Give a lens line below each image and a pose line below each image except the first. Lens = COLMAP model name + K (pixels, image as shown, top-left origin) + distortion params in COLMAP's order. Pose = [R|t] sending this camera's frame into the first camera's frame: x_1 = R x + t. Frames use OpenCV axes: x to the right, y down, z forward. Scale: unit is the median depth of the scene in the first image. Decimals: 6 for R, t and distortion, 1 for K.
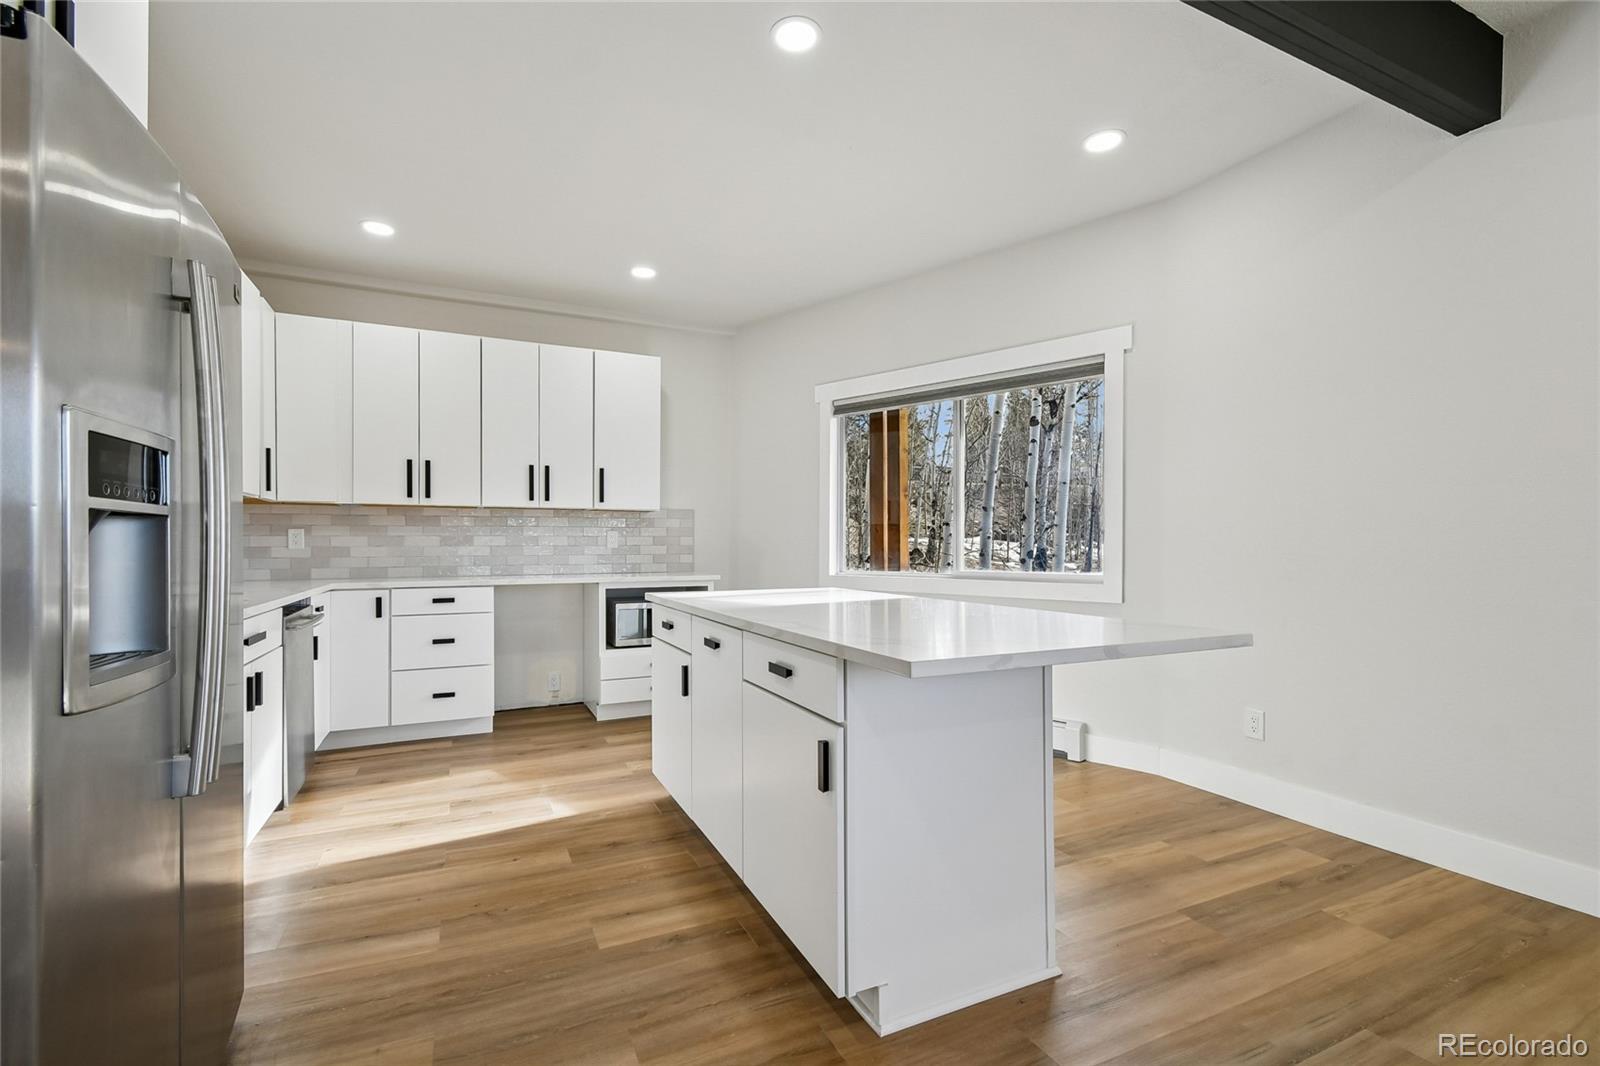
lens RADIAL K [[714.0, 0, 796.1], [0, 714.0, 537.7], [0, 0, 1]] dist [0.000927, -0.000866]
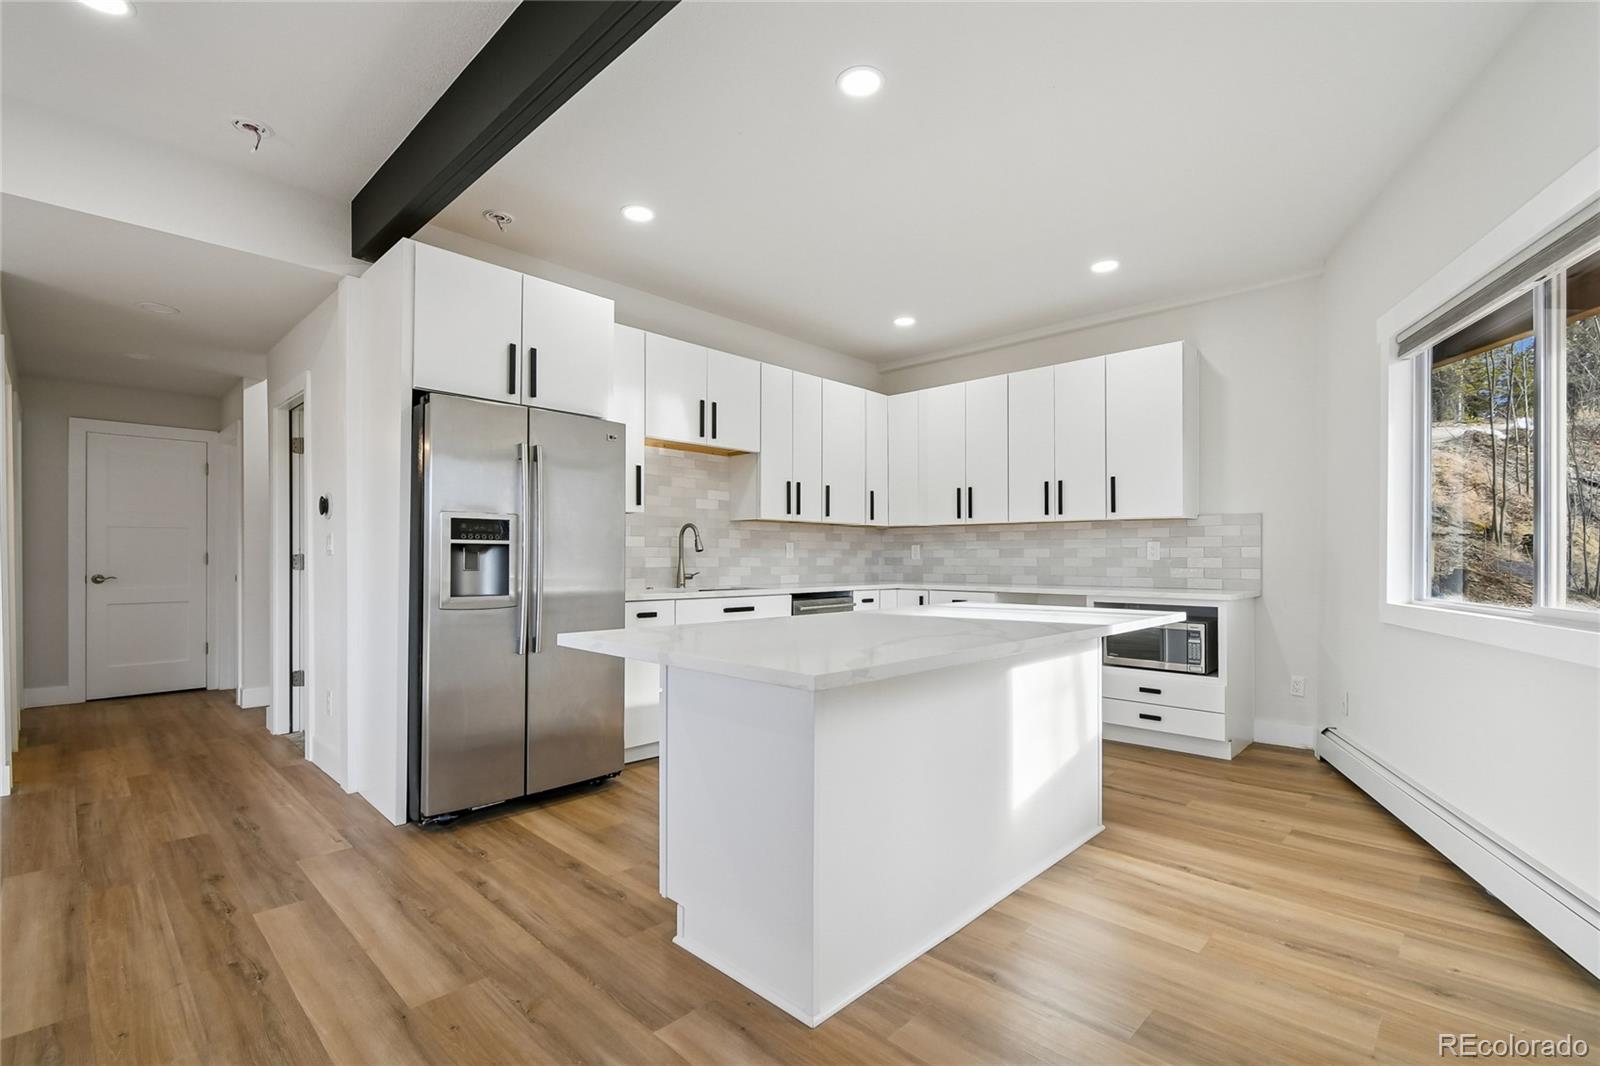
lens RADIAL K [[714.0, 0, 796.1], [0, 714.0, 537.7], [0, 0, 1]] dist [0.000927, -0.000866]
pose [[0.347306, -0.022256, -0.937488, 0.487367], [0.007441, 0.999752, -0.020977, 0.001262], [0.937722, 0.000310, 0.347385, 0.277670]]
